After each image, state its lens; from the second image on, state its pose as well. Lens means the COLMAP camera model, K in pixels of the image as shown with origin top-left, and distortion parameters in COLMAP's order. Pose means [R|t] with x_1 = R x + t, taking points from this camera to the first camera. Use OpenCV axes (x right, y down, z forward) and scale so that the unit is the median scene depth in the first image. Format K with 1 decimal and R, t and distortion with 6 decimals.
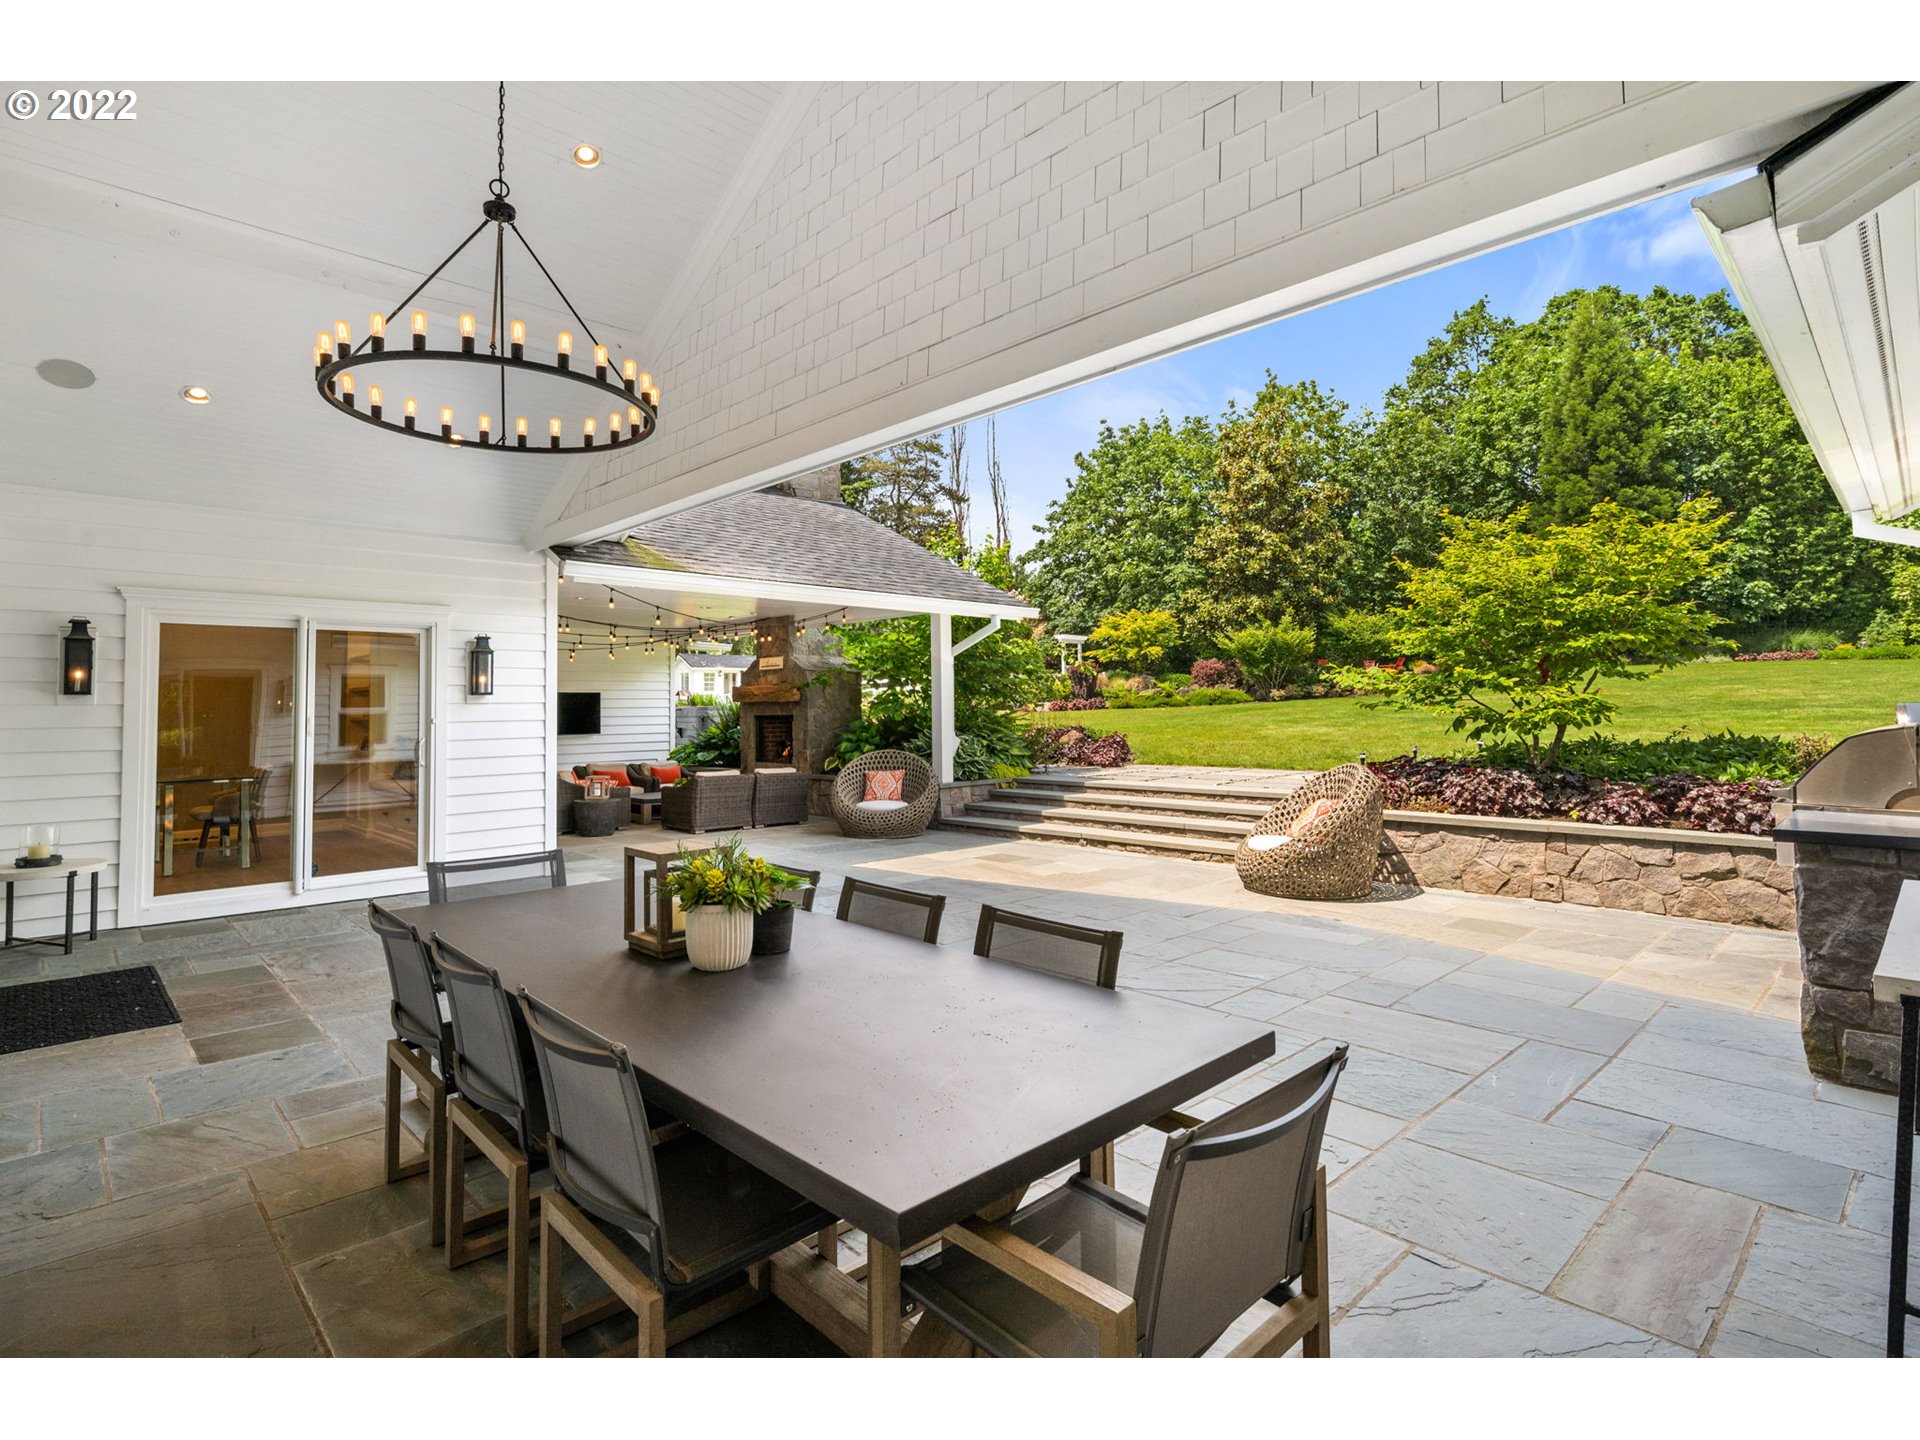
lens RADIAL K [[938.4, 0, 955.9], [0, 938.4, 677.1], [0, 0, 1]] dist [-0.003026, -0.000430]
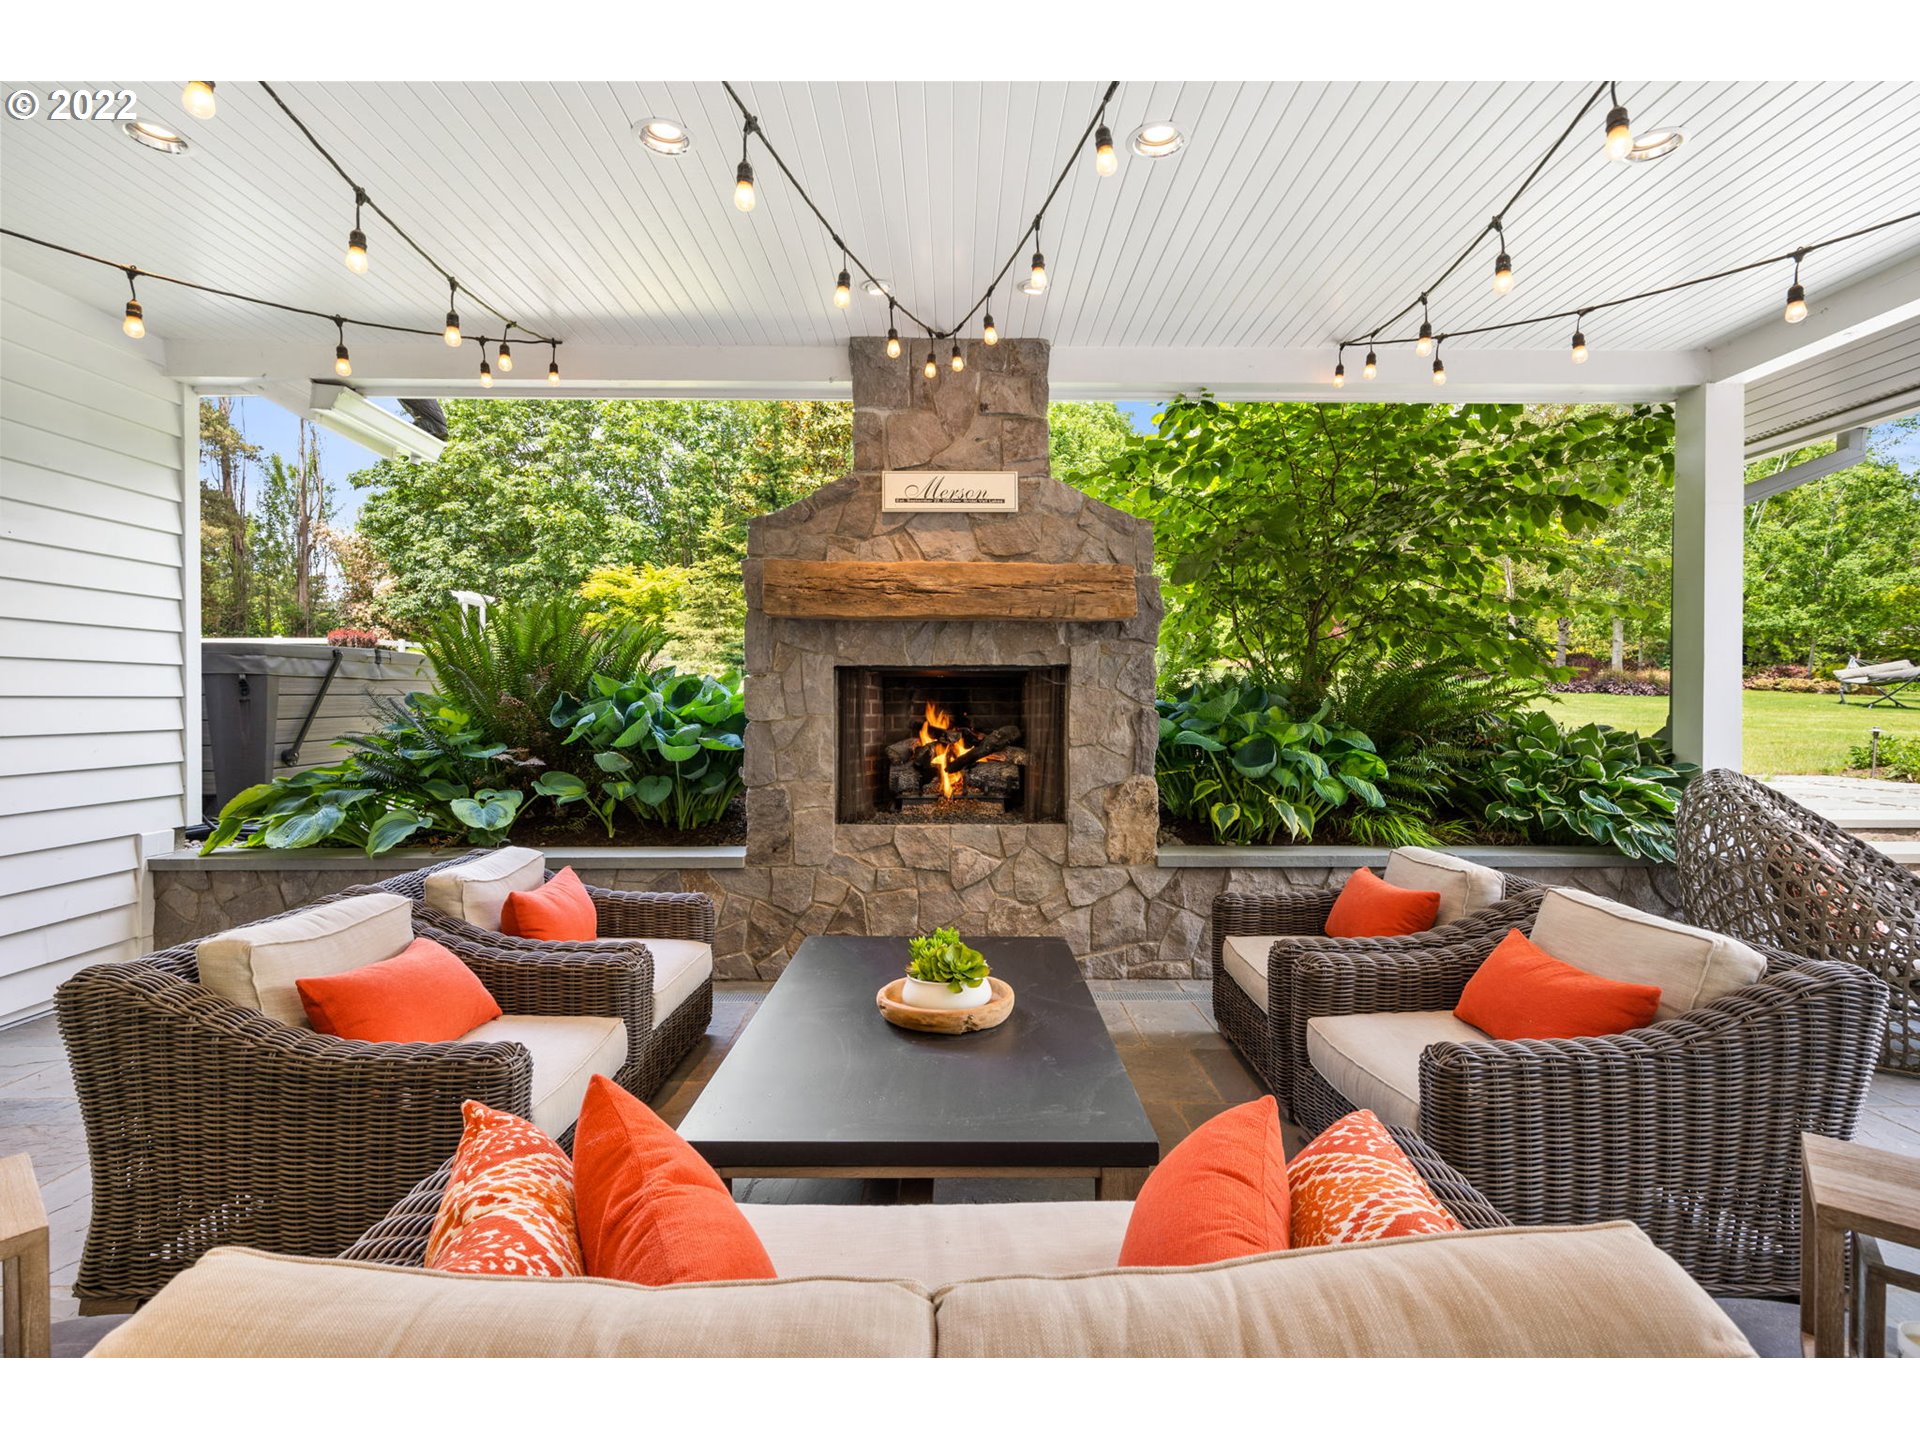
lens RADIAL K [[938.4, 0, 955.9], [0, 938.4, 677.1], [0, 0, 1]] dist [-0.003026, -0.000430]
pose [[0.689374, 0.030834, 0.723749, -0.167867], [-0.029932, 0.999453, -0.014070, 0.020215], [-0.723787, -0.011964, 0.689920, 0.312738]]
